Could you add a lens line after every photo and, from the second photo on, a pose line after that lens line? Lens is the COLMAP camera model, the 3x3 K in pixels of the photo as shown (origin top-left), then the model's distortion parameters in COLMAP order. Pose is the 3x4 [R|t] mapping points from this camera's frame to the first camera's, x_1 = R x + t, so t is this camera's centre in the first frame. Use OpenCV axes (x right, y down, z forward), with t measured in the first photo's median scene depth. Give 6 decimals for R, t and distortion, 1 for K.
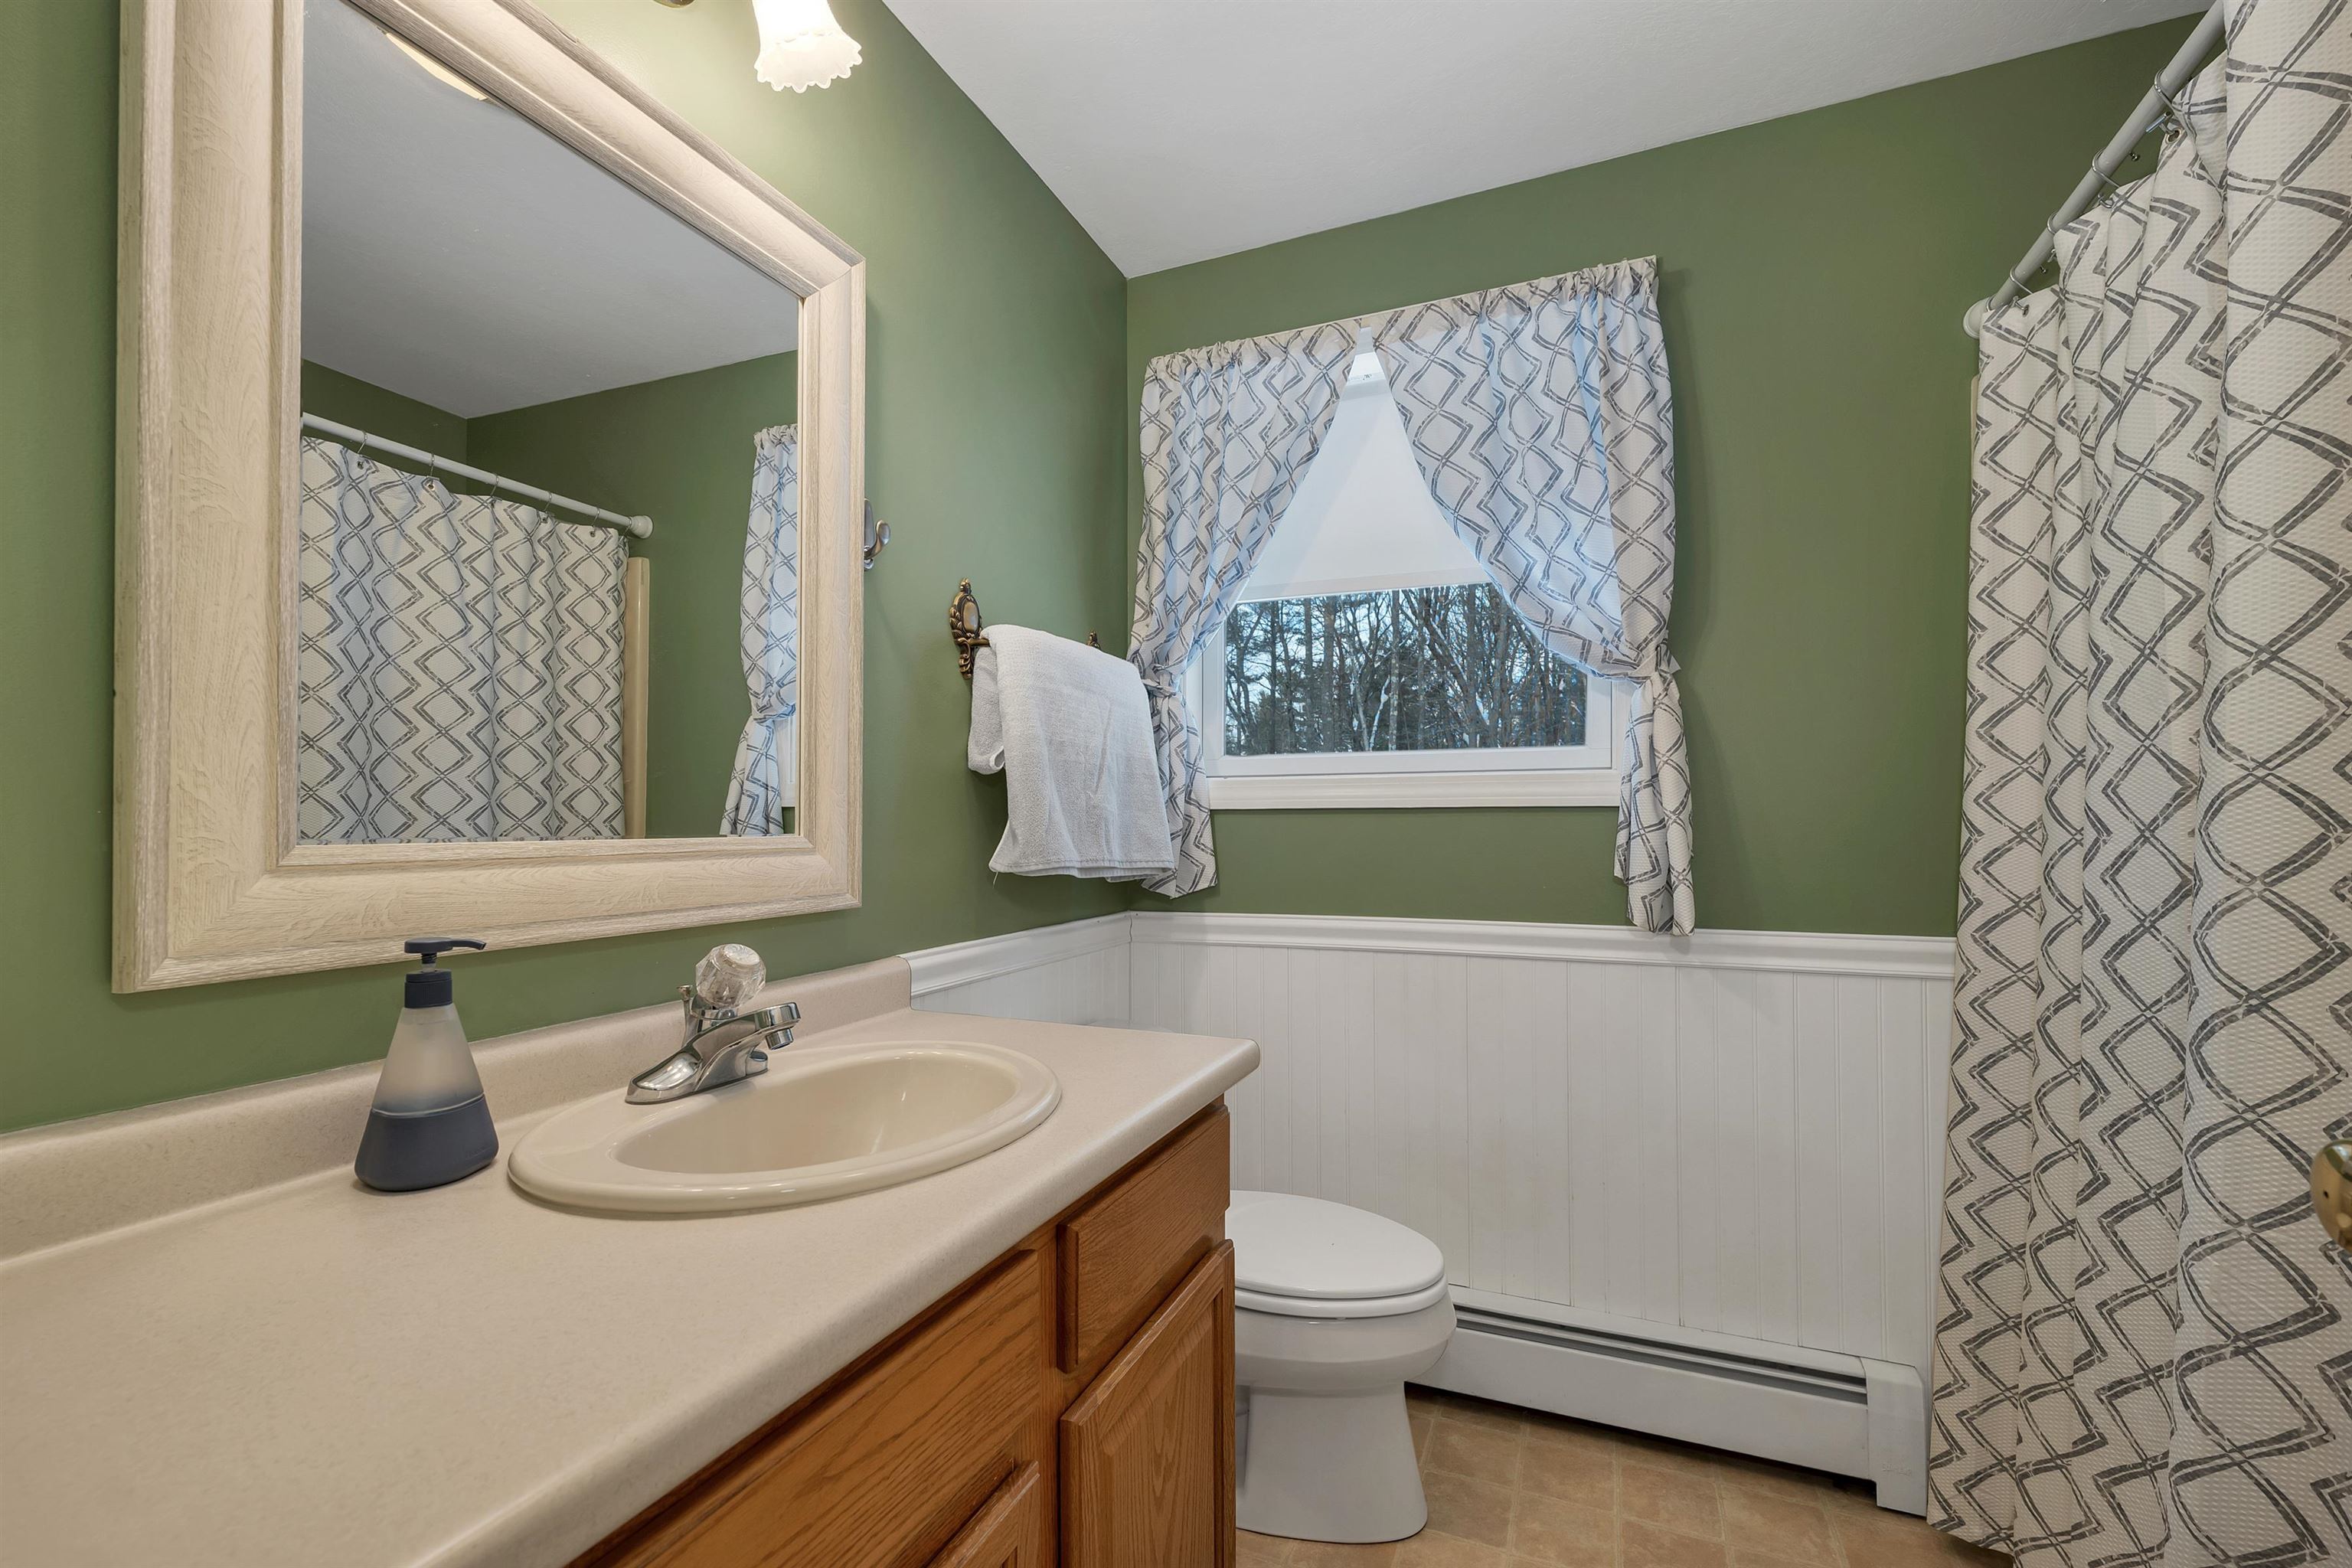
lens RADIAL K [[990.3, 0, 1166.2], [0, 990.3, 805.5], [0, 0, 1]] dist [0.001058, 0.000374]
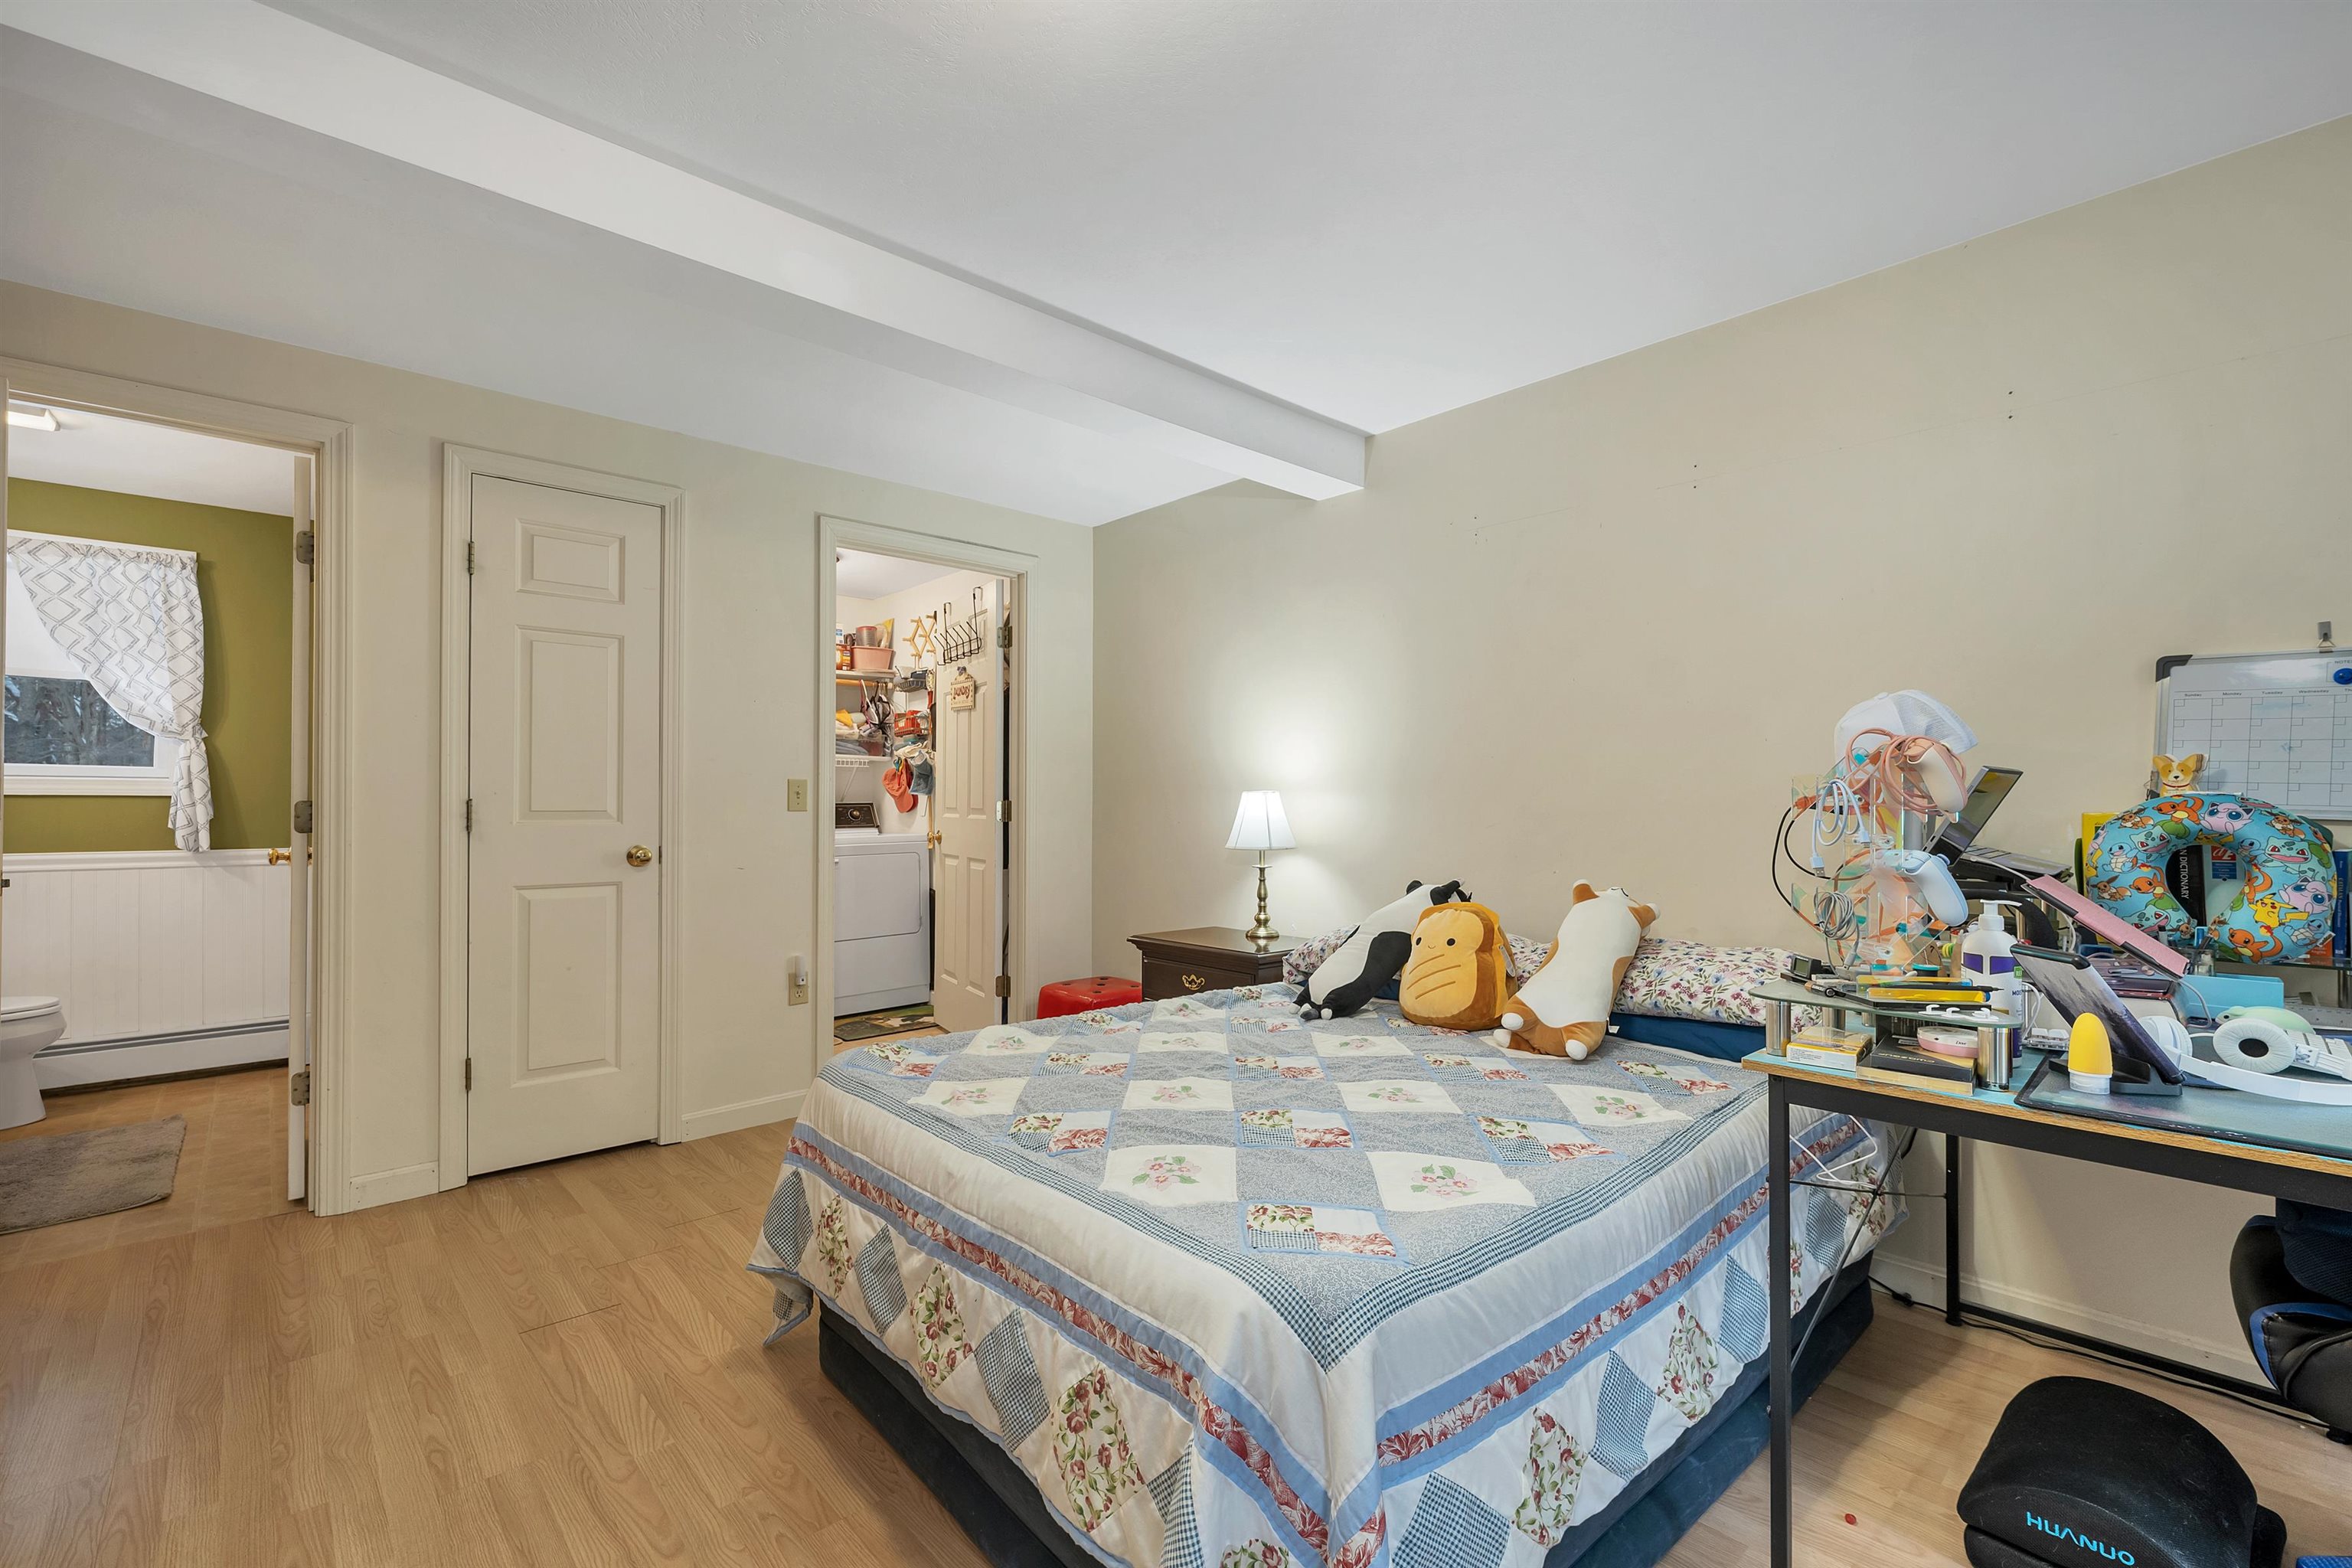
lens RADIAL K [[990.3, 0, 1160.3], [0, 990.3, 819.1], [0, 0, 1]] dist [0.001058, 0.000374]
pose [[0.407303, 0.003502, 0.913286, -0.675602], [-0.022586, 0.999725, 0.006239, -0.012615], [-0.913014, -0.023168, 0.407271, -1.947944]]
